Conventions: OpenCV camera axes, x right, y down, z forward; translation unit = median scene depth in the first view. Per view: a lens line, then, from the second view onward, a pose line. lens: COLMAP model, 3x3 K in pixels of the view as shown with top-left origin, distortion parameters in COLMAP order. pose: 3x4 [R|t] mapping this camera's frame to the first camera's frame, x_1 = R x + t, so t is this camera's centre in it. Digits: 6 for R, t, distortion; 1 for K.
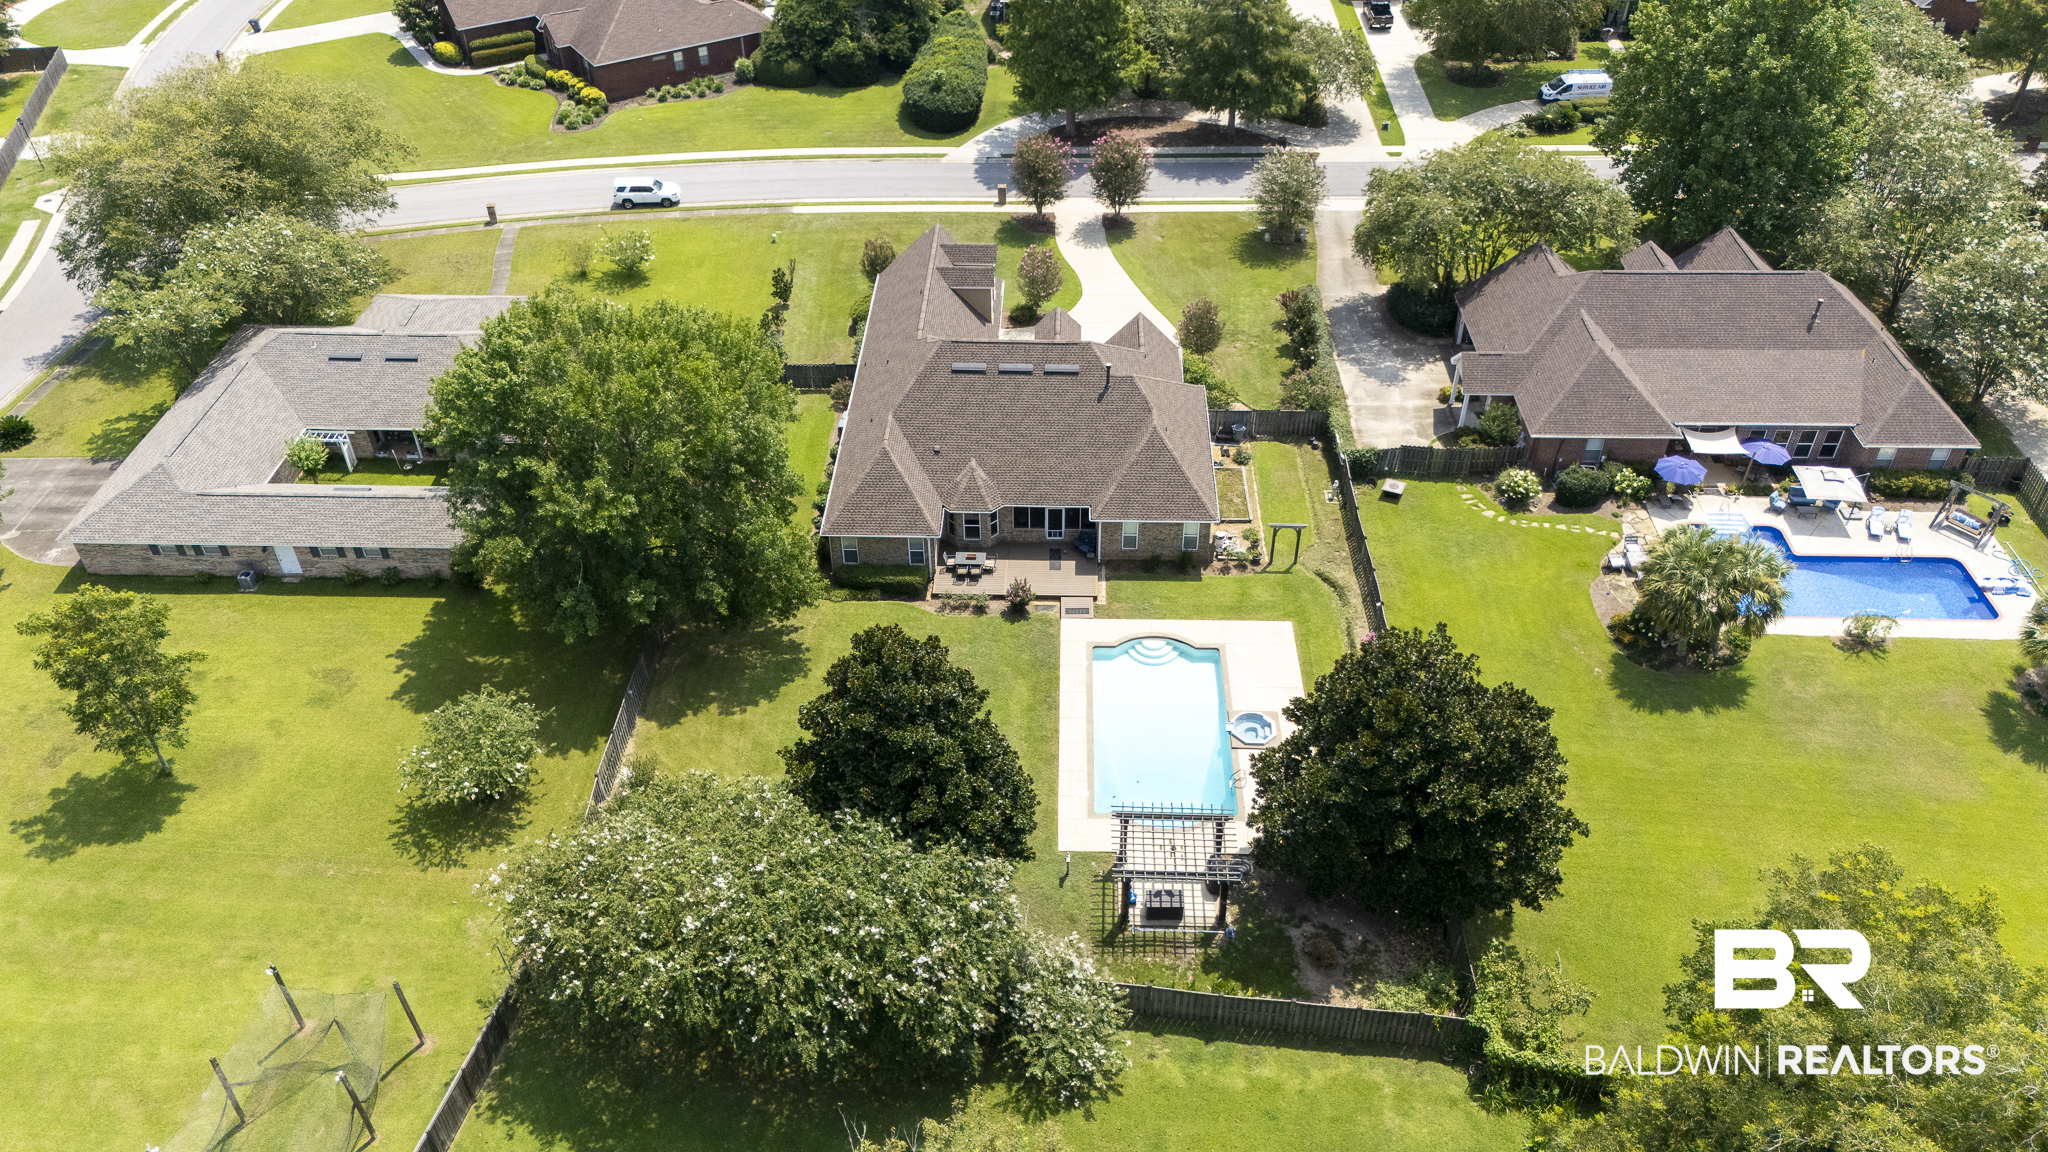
lens RADIAL K [[1501.7, 0, 1031.1], [0, 1501.7, 573.3], [0, 0, 1]] dist [0.002889, -0.002513]
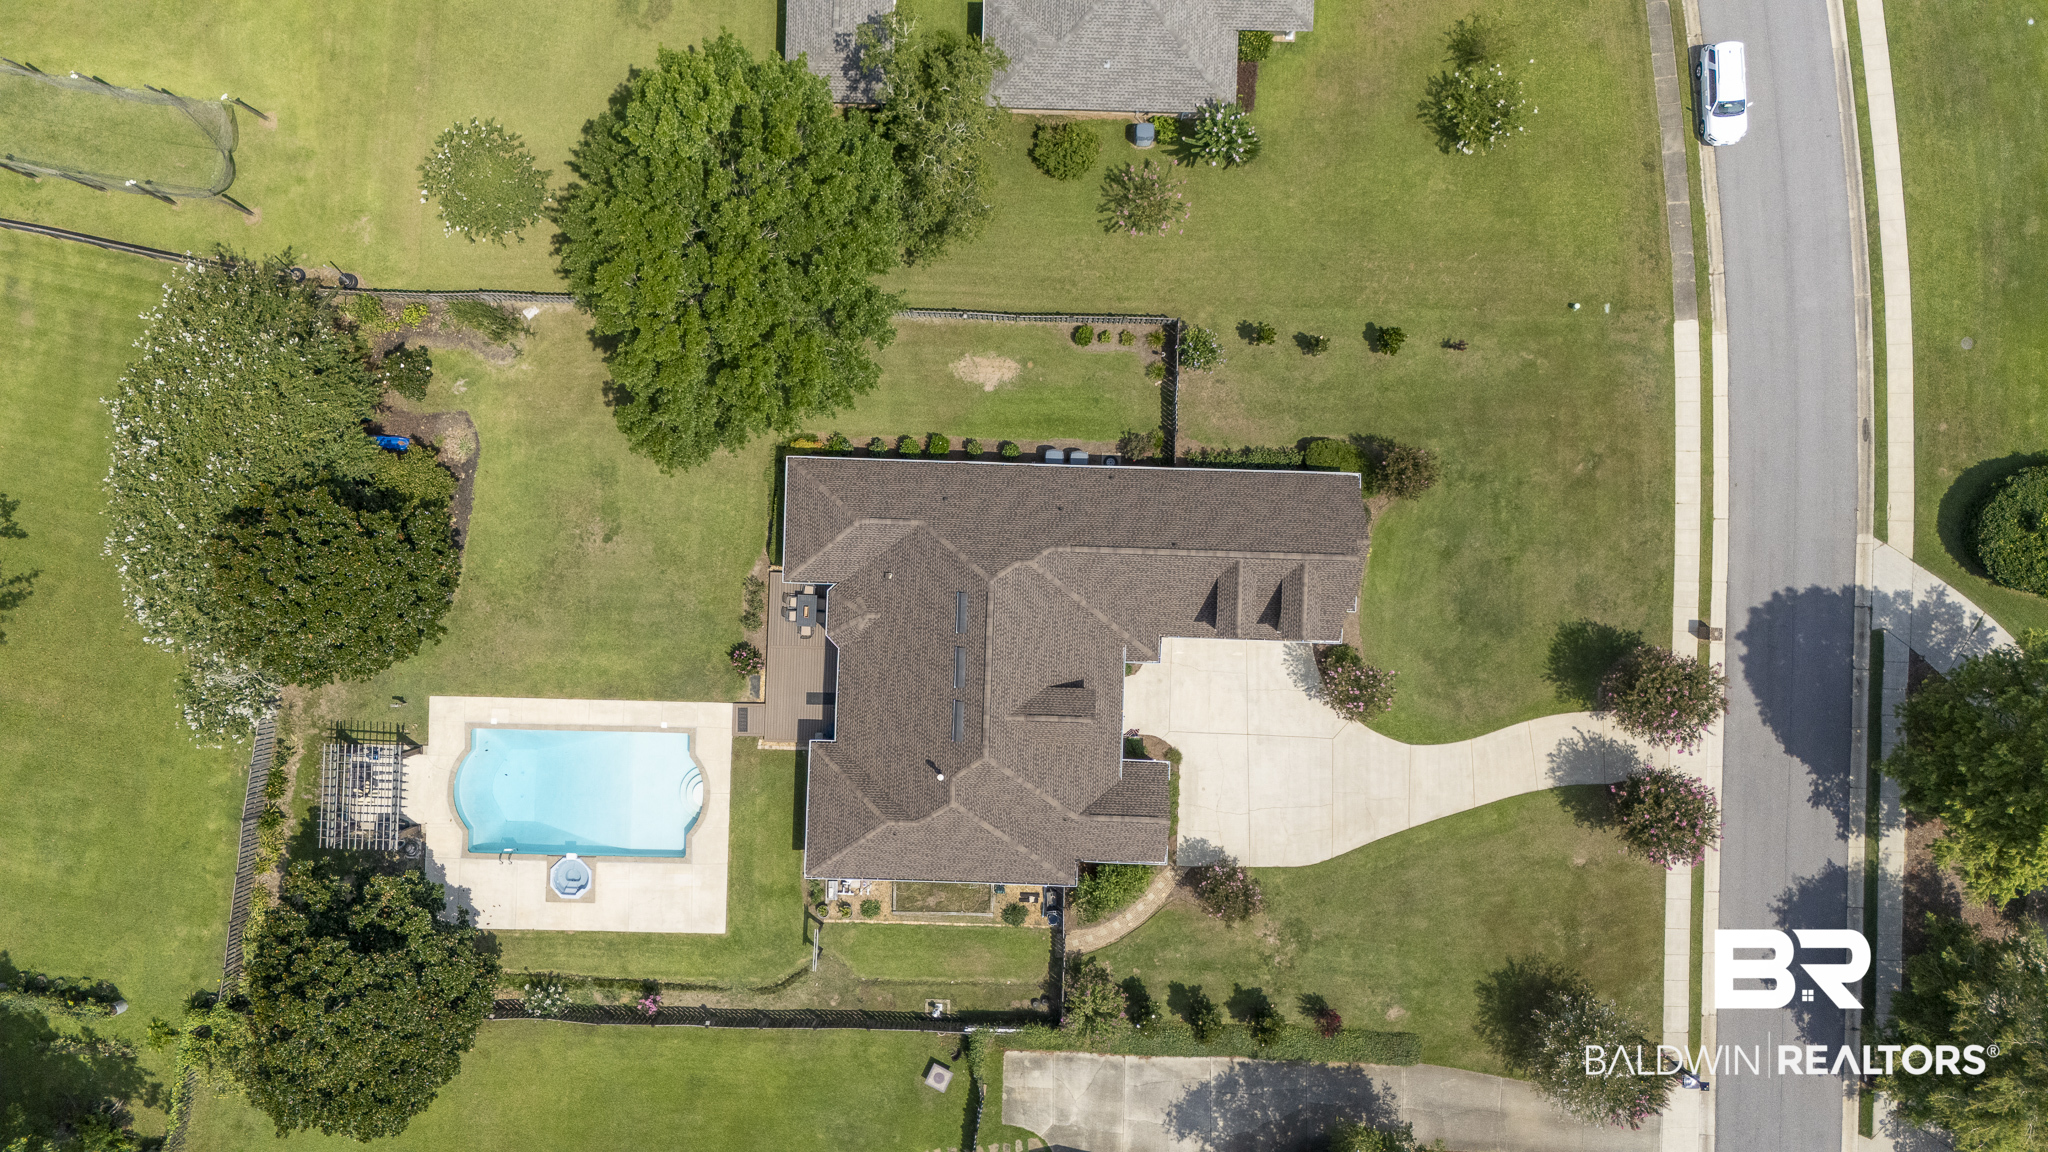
lens RADIAL K [[1501.7, 0, 1019.9], [0, 1501.7, 569.5], [0, 0, 1]] dist [0.002889, -0.002513]
pose [[-0.001844, 0.999967, 0.007942, -0.071165], [-0.624821, -0.007353, 0.780733, -0.793566], [0.780766, -0.003522, 0.624814, 0.476734]]
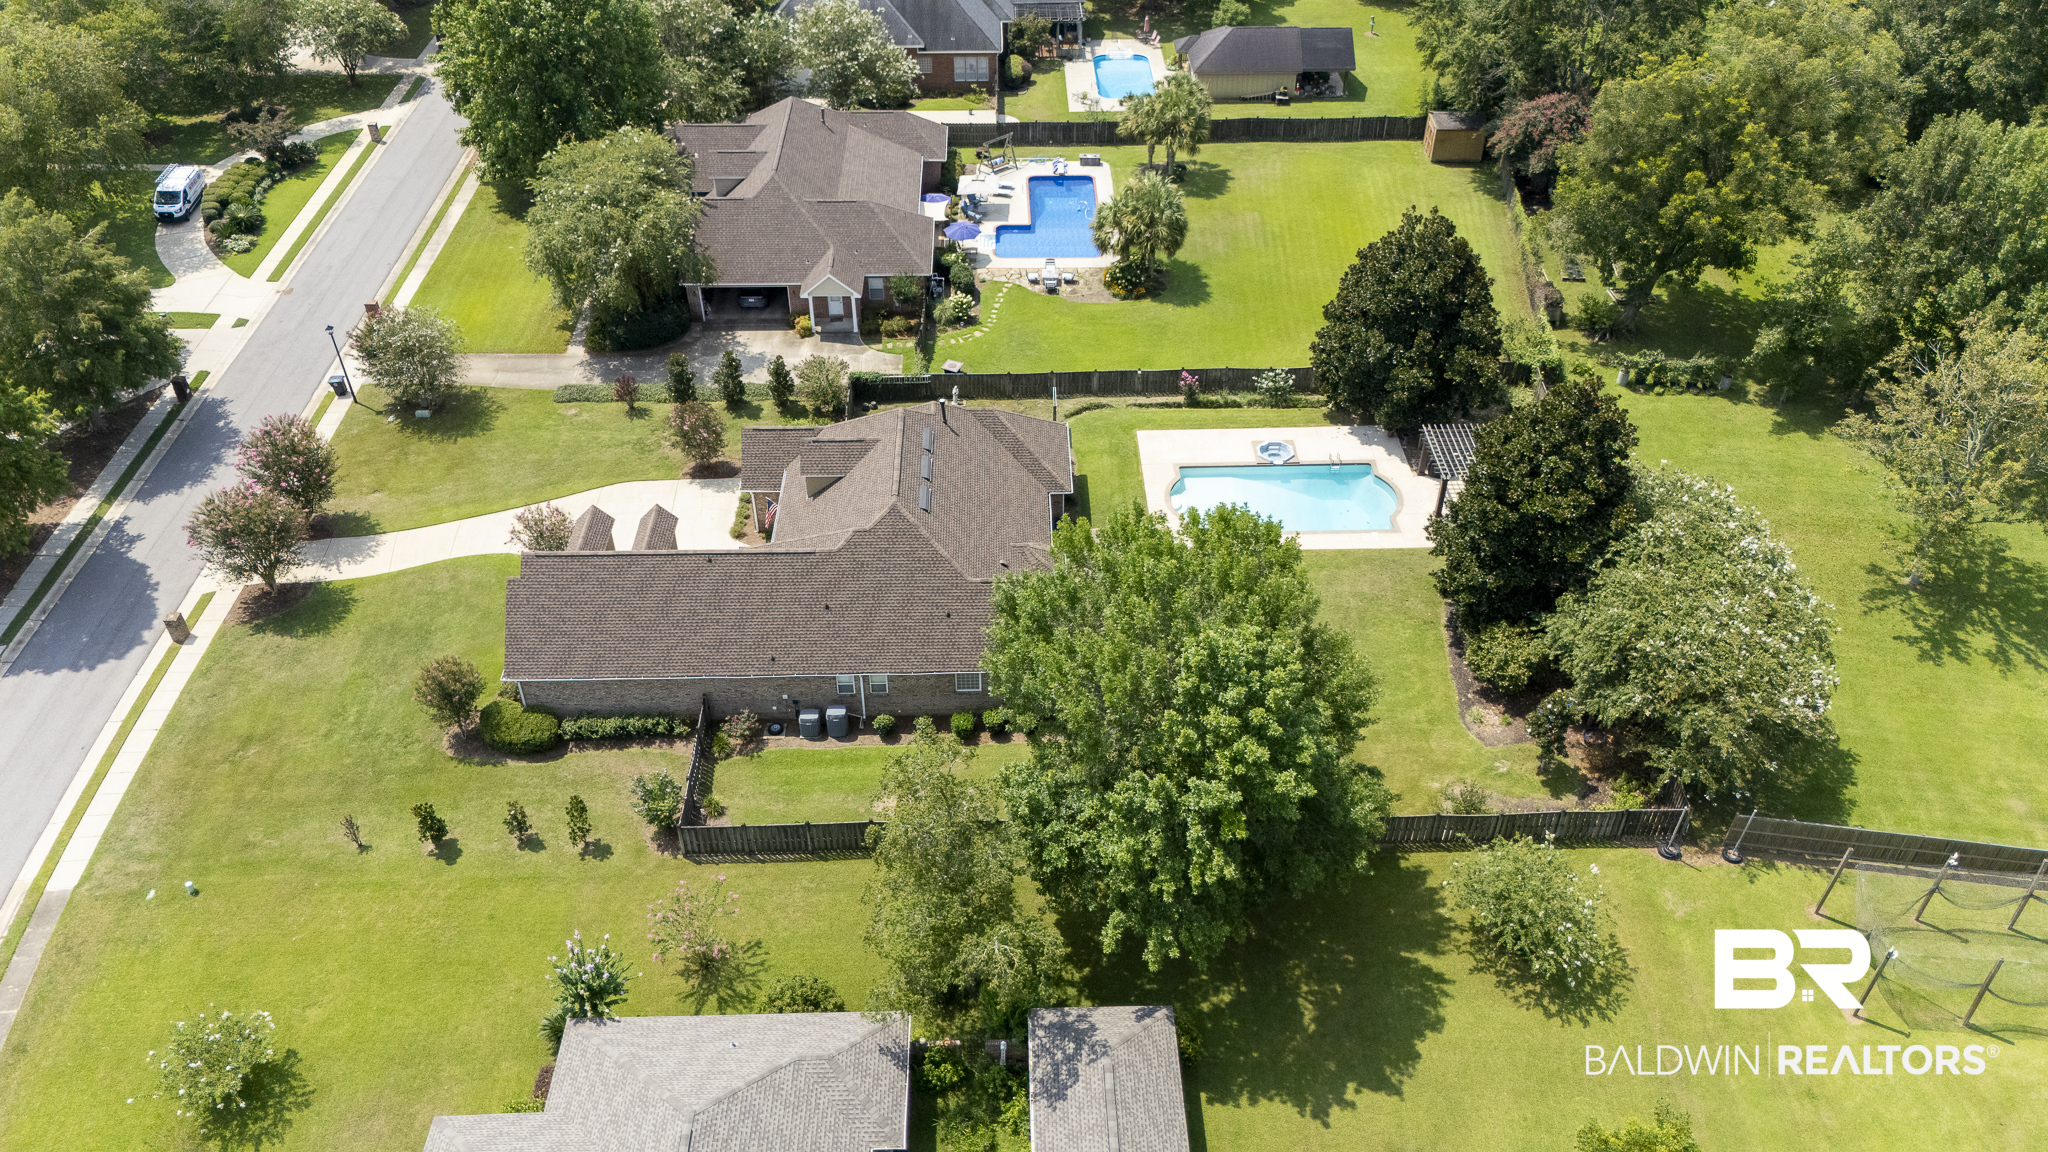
lens RADIAL K [[1501.7, 0, 1024.4], [0, 1501.7, 575.1], [0, 0, 1]] dist [0.002889, -0.002513]
pose [[-0.050244, -0.624604, 0.779324, -0.732560], [0.626457, 0.588010, 0.511660, -0.506134], [-0.777835, 0.513920, 0.361743, 0.635123]]
